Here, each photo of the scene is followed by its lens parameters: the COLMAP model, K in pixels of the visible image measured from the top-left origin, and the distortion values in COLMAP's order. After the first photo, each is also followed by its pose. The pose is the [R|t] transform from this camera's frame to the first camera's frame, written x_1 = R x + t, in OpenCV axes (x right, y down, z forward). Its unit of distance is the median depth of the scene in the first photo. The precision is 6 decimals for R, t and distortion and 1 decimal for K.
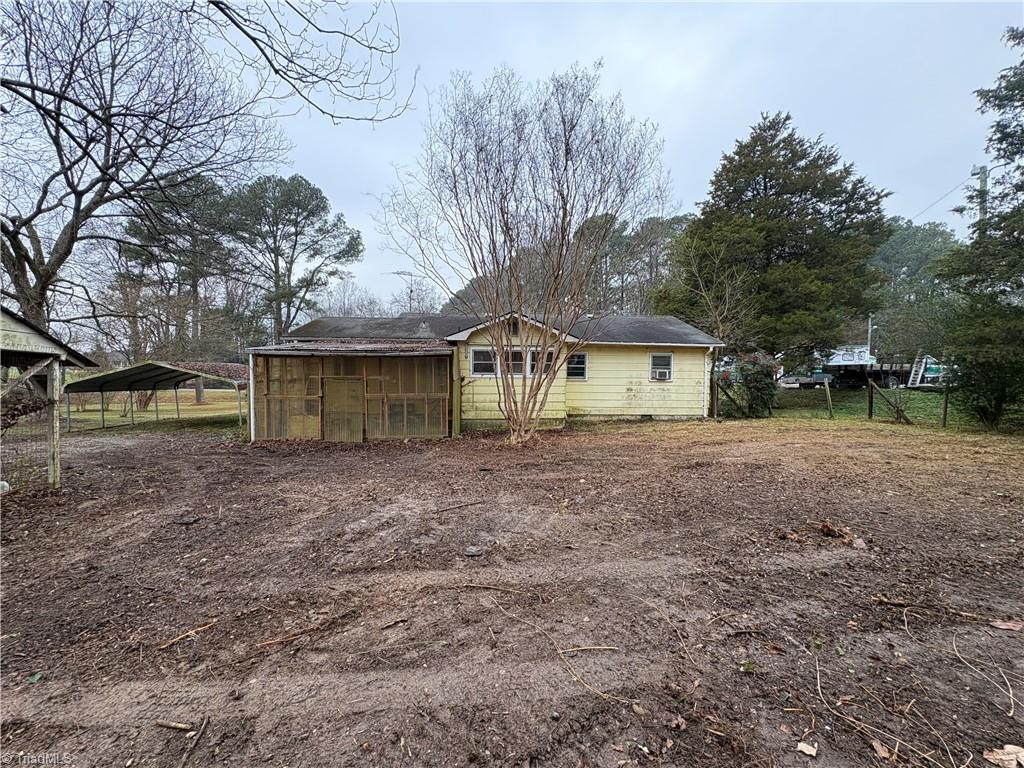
lens RADIAL K [[410.2, 0, 516.8], [0, 410.2, 384.7], [0, 0, 1]] dist [-0.000231, 0.000118]
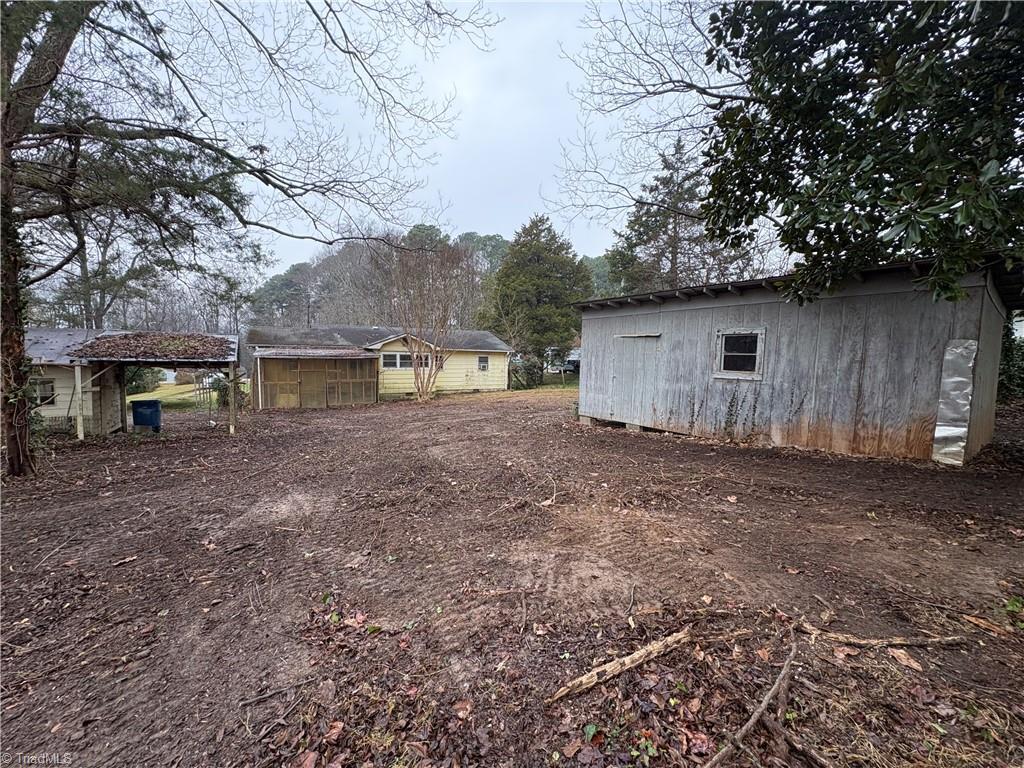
lens RADIAL K [[410.2, 0, 512.2], [0, 410.2, 379.3], [0, 0, 1]] dist [-0.000231, 0.000118]
pose [[0.908579, -0.020441, 0.417213, -0.288697], [0.012988, 0.999701, 0.020695, -0.005261], [-0.417512, -0.013385, 0.908573, -0.698502]]
